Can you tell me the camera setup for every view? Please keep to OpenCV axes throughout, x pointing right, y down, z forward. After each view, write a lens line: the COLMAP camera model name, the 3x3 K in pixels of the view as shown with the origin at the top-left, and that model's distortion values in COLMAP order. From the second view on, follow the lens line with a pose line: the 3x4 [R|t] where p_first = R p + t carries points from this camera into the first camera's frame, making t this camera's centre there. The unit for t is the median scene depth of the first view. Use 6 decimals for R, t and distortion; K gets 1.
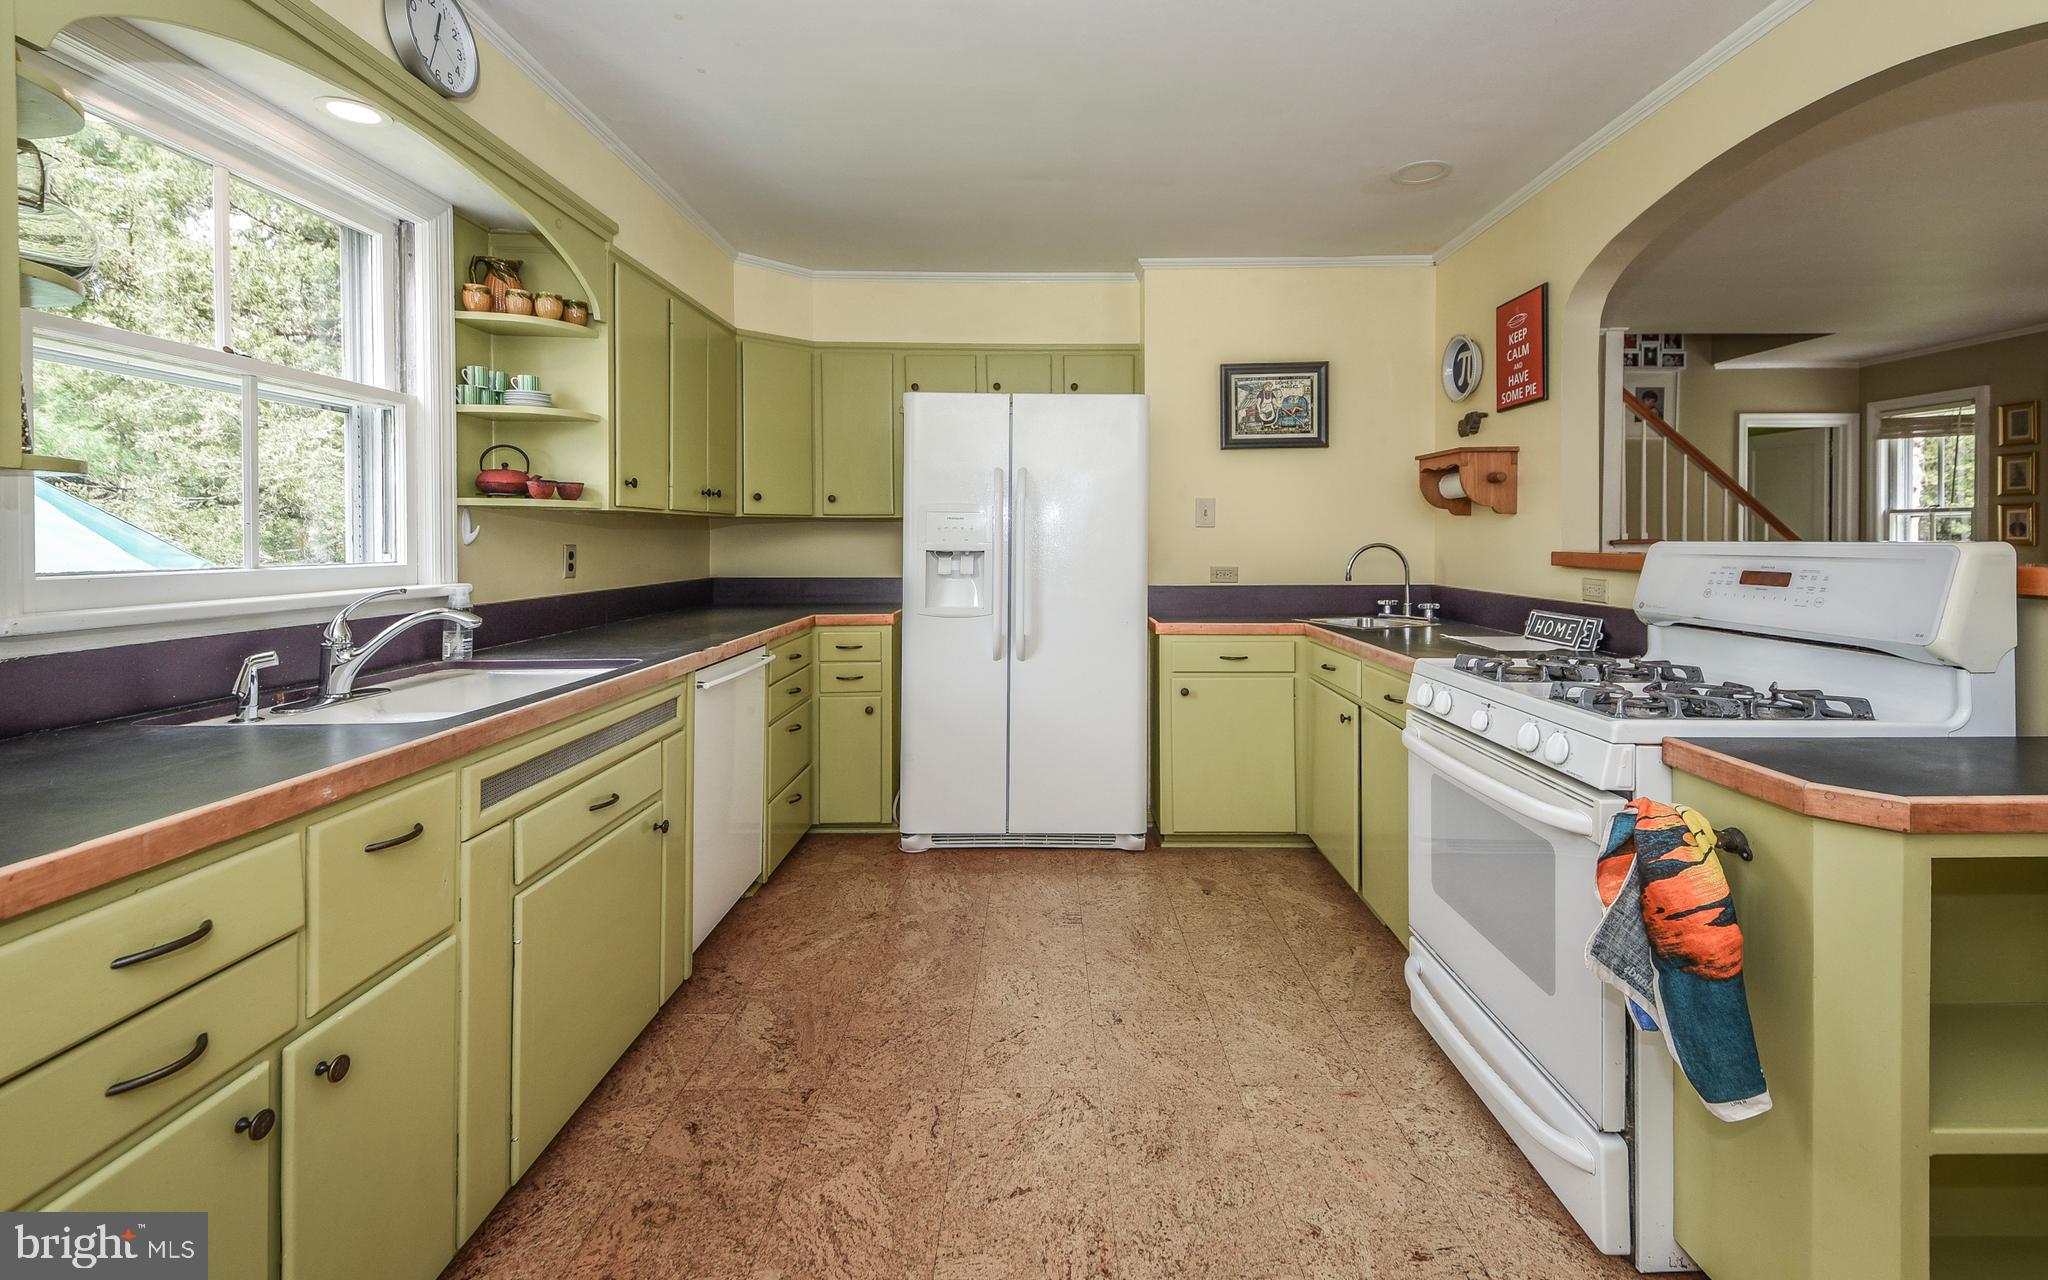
lens RADIAL K [[860.9, 0, 1040.8], [0, 860.9, 544.1], [0, 0, 1]] dist [0.077449, -0.046399]
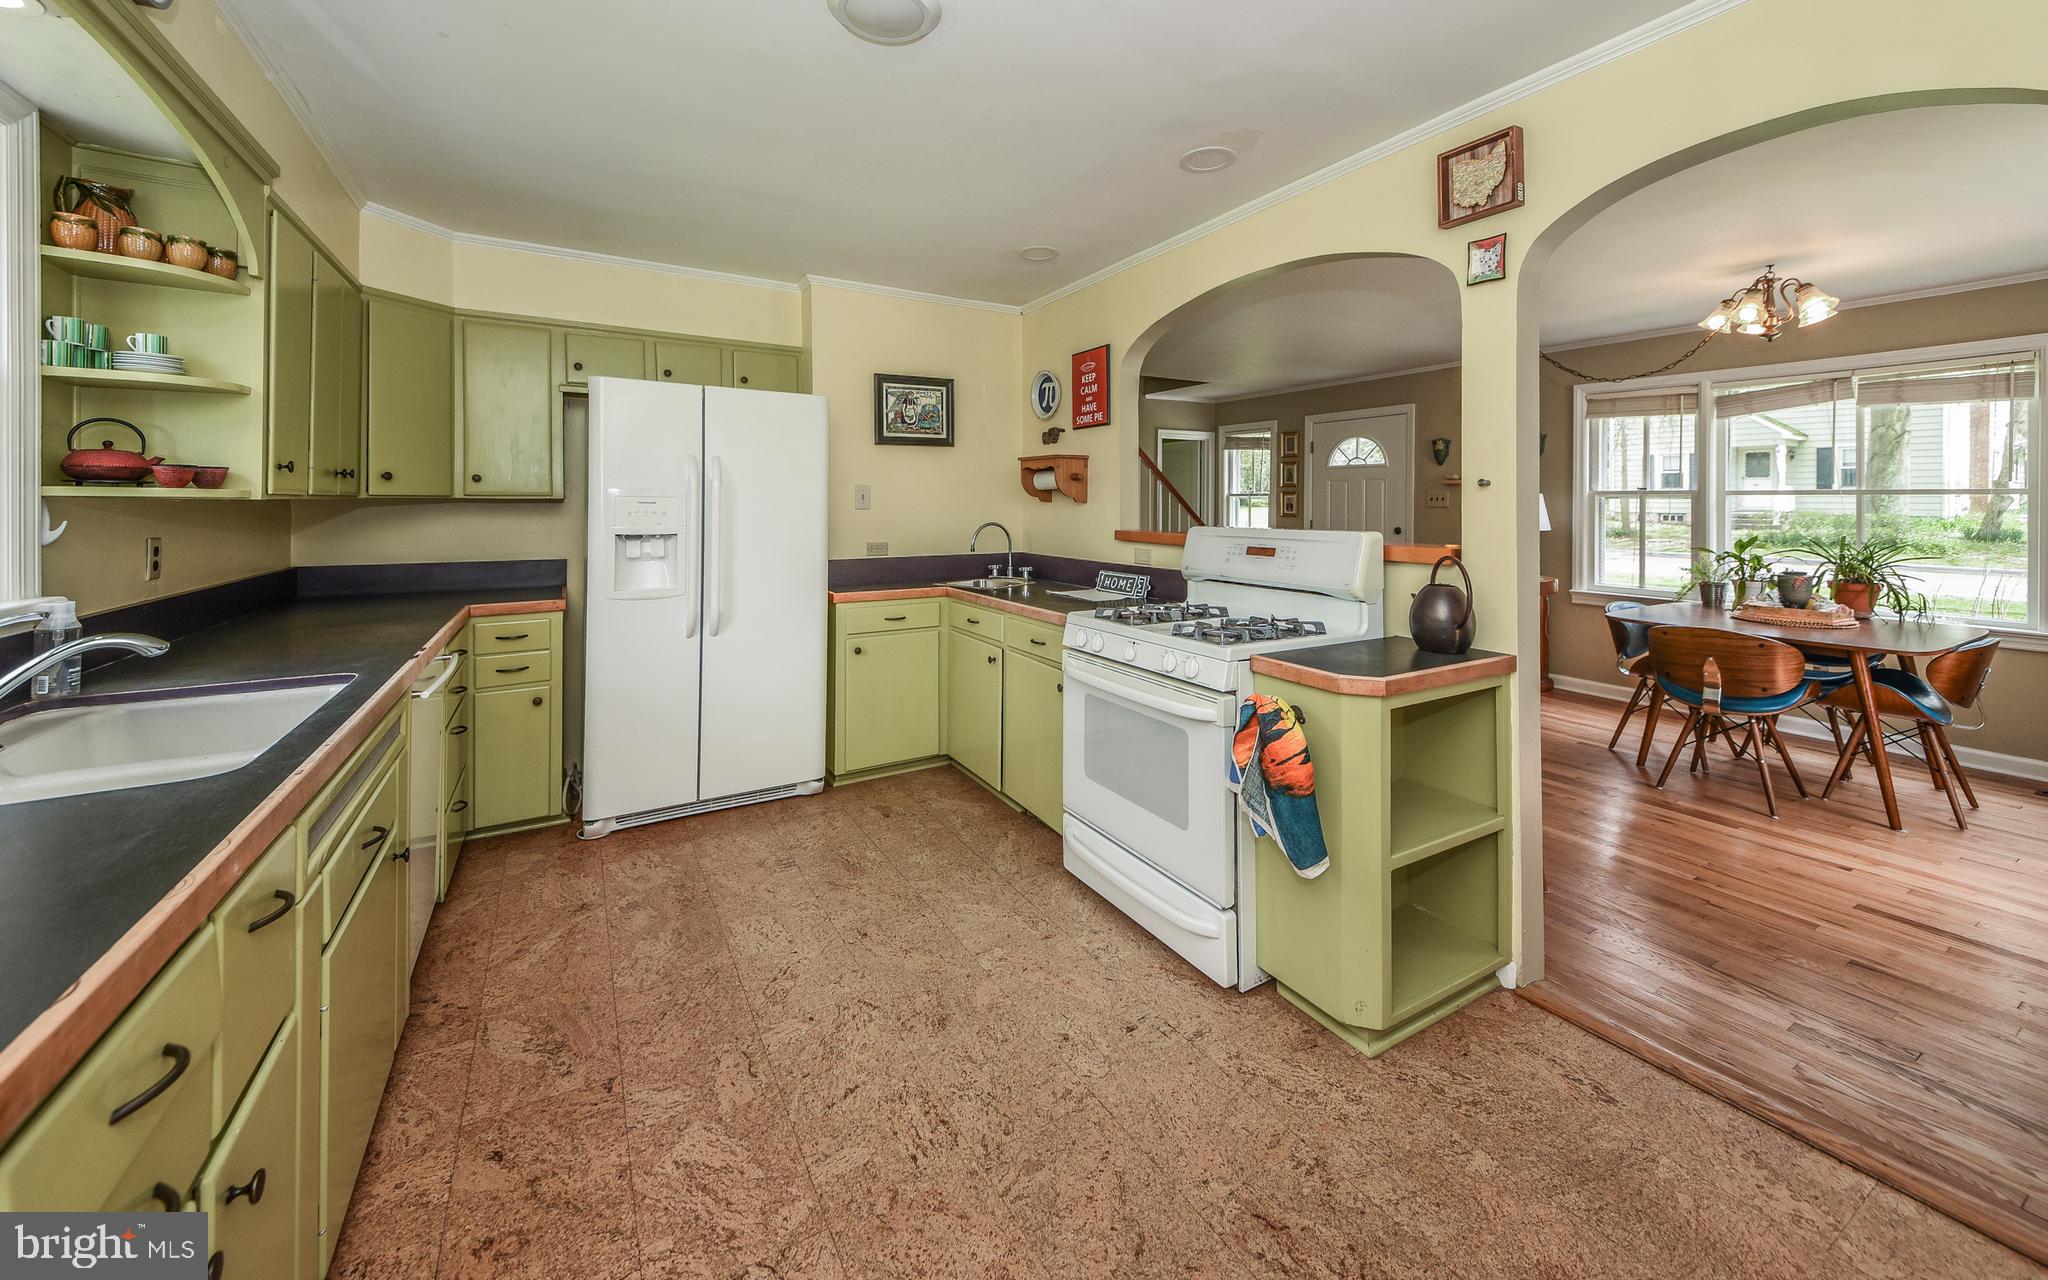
lens RADIAL K [[773.6, 0, 984.3], [0, 773.6, 501.2], [0, 0, 1]] dist [0.055419, -0.027542]
pose [[0.872178, 0.005189, 0.489161, -0.268193], [-0.001676, 0.999970, -0.007620, -0.033630], [-0.489185, 0.005826, 0.872160, -0.010162]]
